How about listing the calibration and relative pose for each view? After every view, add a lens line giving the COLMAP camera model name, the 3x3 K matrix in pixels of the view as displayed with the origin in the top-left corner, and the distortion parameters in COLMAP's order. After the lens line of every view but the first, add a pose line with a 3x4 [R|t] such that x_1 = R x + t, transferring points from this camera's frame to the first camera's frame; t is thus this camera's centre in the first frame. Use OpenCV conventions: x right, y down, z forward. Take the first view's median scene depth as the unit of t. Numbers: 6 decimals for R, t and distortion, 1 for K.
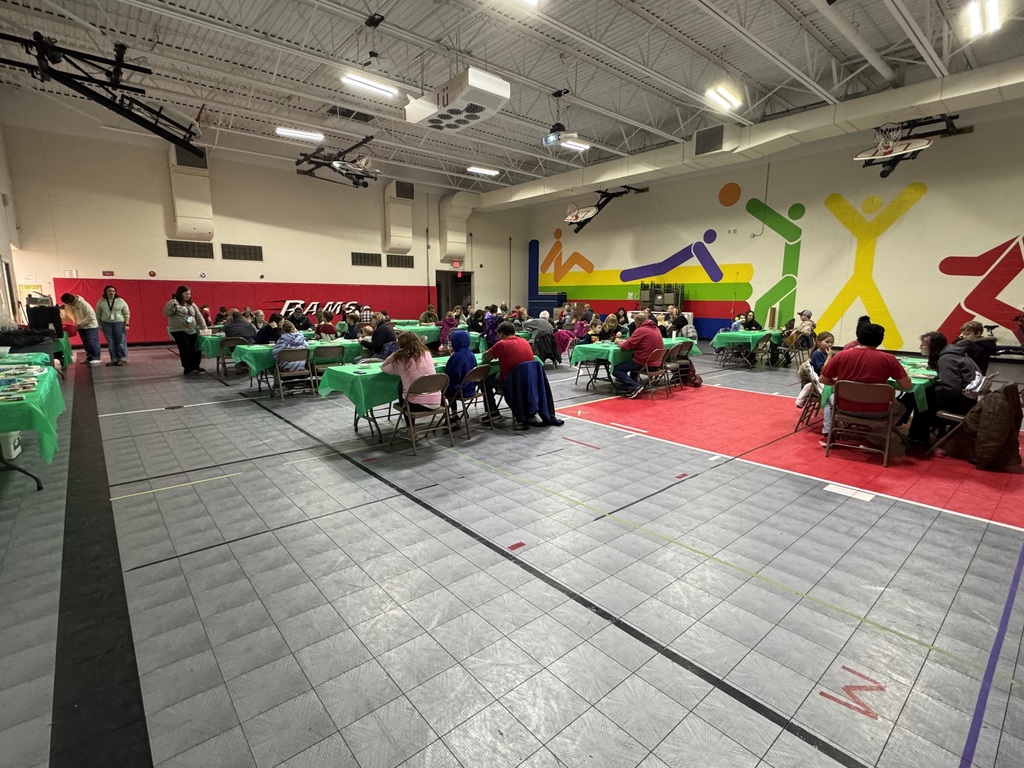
lens RADIAL K [[500.3, 0, 512.2], [0, 500.3, 383.4], [0, 0, 1]] dist [-0.002164, -0.000209]
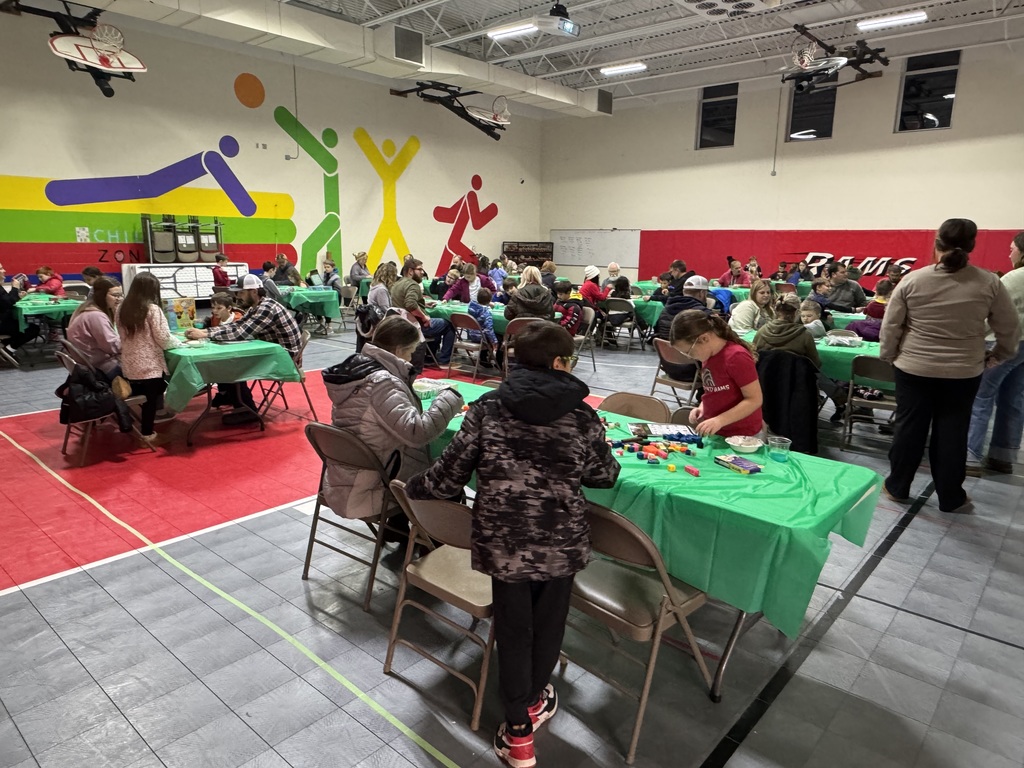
lens RADIAL K [[682.9, 0, 511.6], [0, 682.9, 385.9], [0, 0, 1]] dist [-0.001514, -0.000601]
pose [[-0.128312, -0.210116, 0.969220, -0.654222], [0.155628, 0.960924, 0.228921, -0.149483], [-0.979447, 0.180211, -0.090598, 0.841101]]
